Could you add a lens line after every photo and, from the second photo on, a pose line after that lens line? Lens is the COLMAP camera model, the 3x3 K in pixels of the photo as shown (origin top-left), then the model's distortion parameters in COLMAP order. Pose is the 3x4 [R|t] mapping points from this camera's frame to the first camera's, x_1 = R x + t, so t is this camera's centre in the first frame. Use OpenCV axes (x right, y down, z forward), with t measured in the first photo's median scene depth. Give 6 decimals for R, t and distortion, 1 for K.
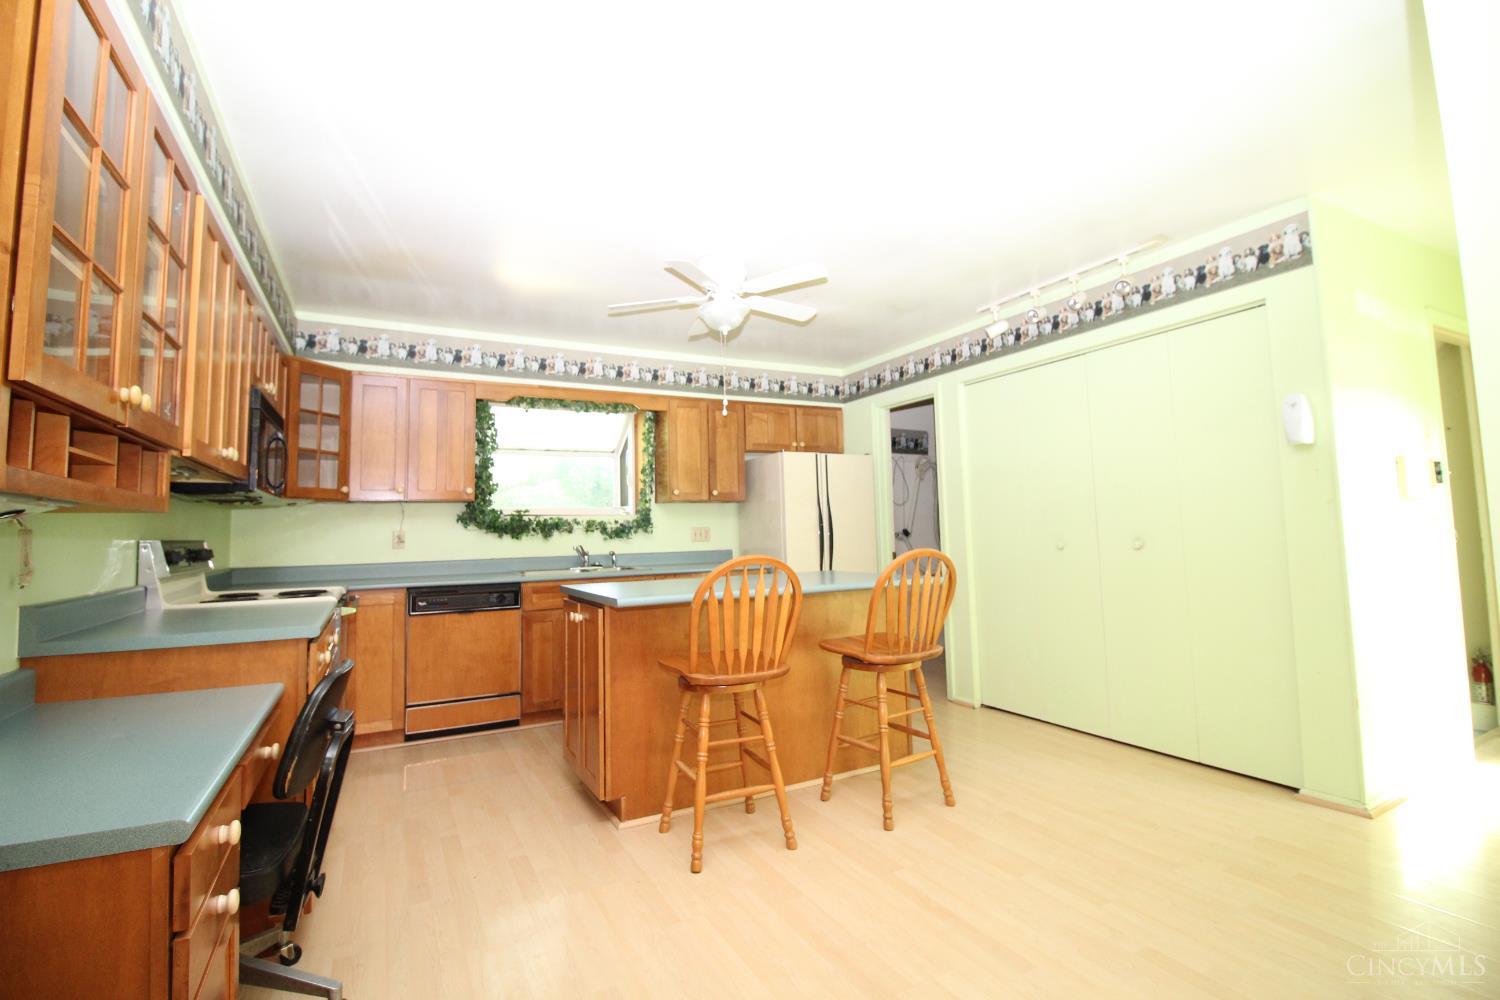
lens RADIAL K [[704.2, 0, 745.2], [0, 704.2, 478.5], [0, 0, 1]] dist [0.000398, 0.000102]
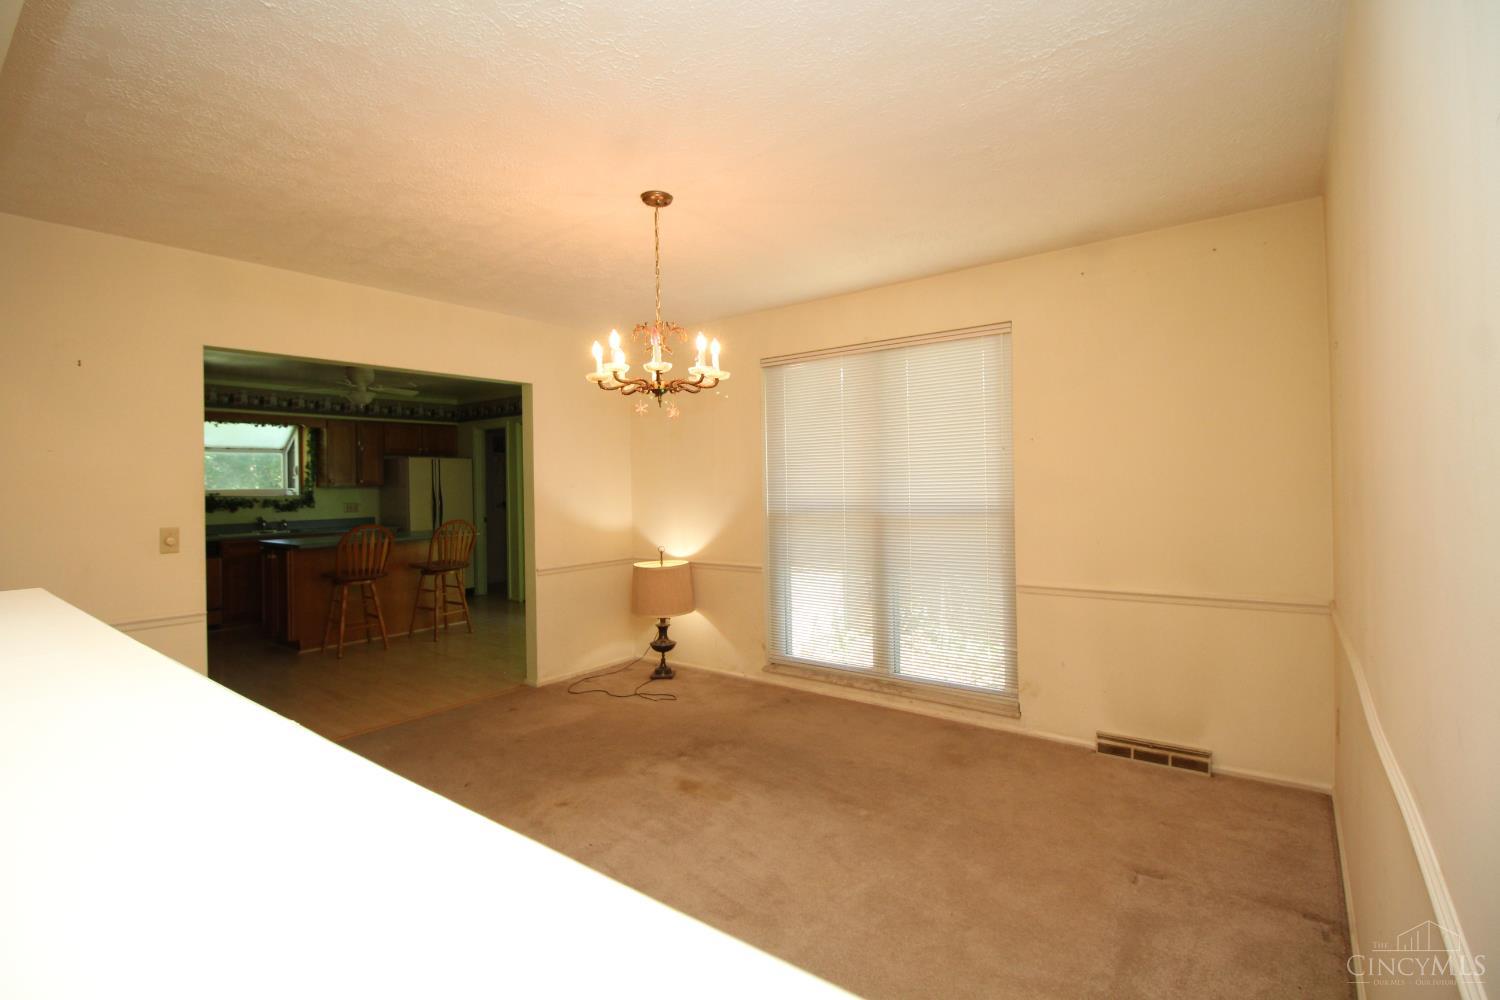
lens RADIAL K [[704.2, 0, 745.2], [0, 704.2, 478.5], [0, 0, 1]] dist [0.000398, 0.000102]
pose [[0.909512, 0.012932, 0.415477, 0.081894], [-0.039207, 0.997729, 0.054774, -0.104679], [-0.413825, -0.066108, 0.907953, -0.763422]]
